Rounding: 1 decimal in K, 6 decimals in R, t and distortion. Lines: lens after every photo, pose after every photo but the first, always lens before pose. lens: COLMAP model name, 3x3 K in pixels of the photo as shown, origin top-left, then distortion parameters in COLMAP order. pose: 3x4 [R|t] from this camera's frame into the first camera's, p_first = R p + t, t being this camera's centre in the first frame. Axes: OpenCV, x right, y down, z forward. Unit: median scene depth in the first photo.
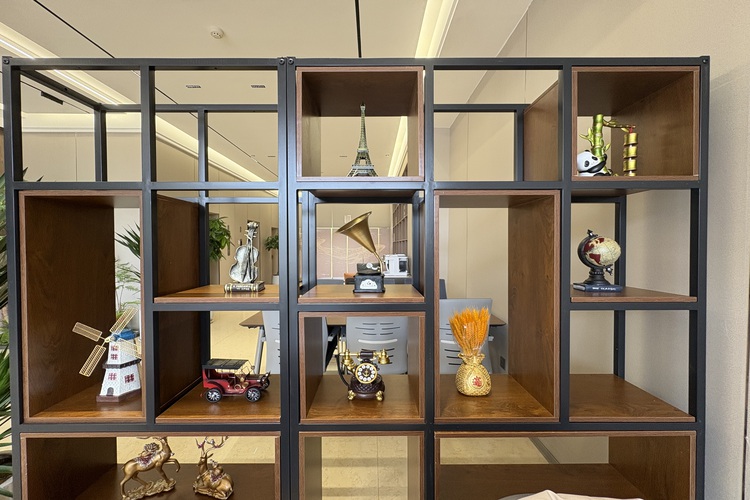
lens RADIAL K [[298.7, 0, 372.2], [0, 298.7, 249.4], [0, 0, 1]] dist [0.003211, 0.000035]
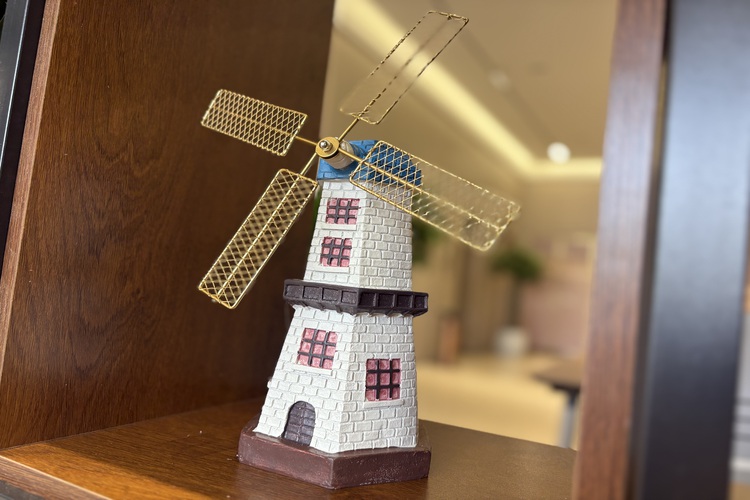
lens RADIAL K [[537.5, 0, 376.7], [0, 537.5, 252.4], [0, 0, 1]] dist [0.009512, 0.002649]
pose [[0.896107, 0.062103, -0.439472, -0.680578], [-0.113189, 0.989399, -0.090984, 0.389733], [0.429163, 0.131275, 0.893637, 0.692676]]
